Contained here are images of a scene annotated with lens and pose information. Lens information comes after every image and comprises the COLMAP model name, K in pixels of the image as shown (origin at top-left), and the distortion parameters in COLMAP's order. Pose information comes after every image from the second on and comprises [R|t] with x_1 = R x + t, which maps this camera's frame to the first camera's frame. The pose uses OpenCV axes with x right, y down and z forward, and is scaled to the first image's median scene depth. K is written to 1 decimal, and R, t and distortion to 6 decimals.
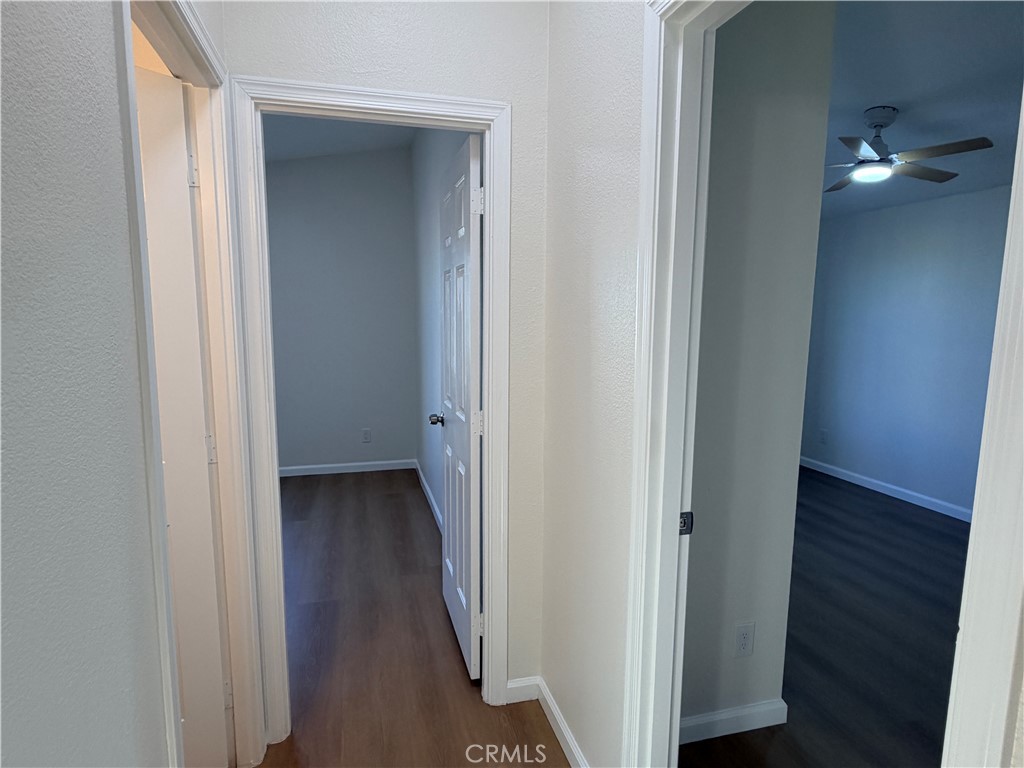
lens RADIAL K [[574.0, 0, 508.1], [0, 574.0, 381.2], [0, 0, 1]] dist [0.001878, -0.001000]
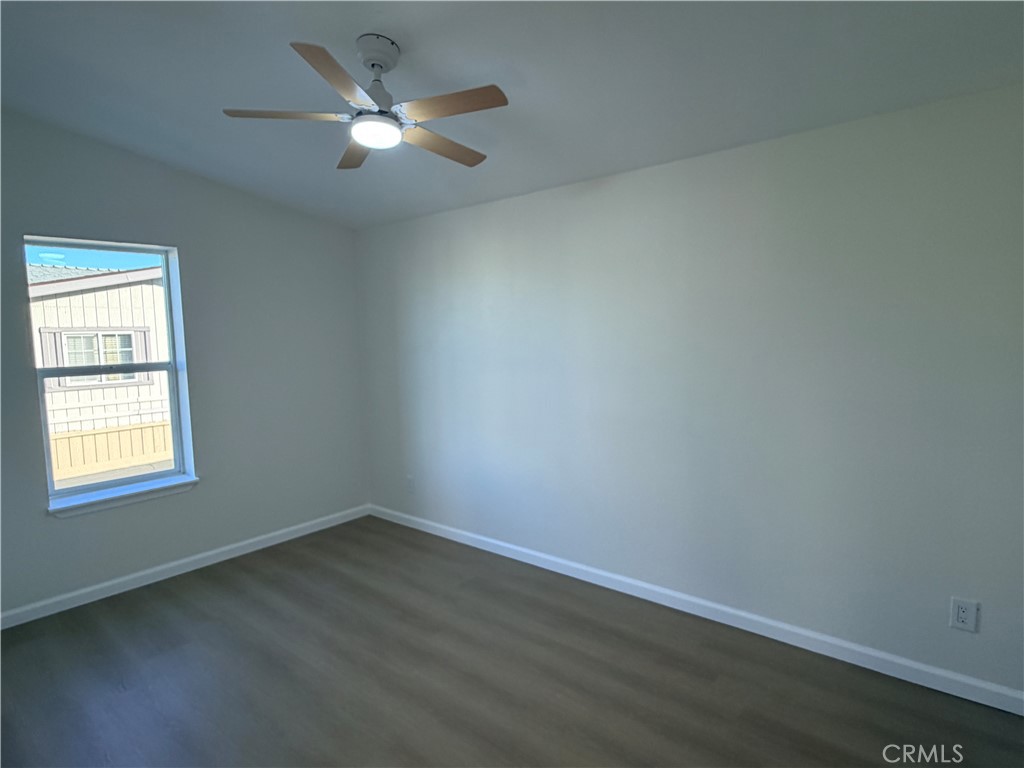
lens RADIAL K [[574.0, 0, 508.1], [0, 574.0, 381.2], [0, 0, 1]] dist [0.001878, -0.001000]
pose [[0.830227, -0.079499, 0.551727, 0.364322], [0.105095, 0.994351, -0.014867, -0.041852], [-0.547429, 0.070327, 0.833892, 0.365348]]
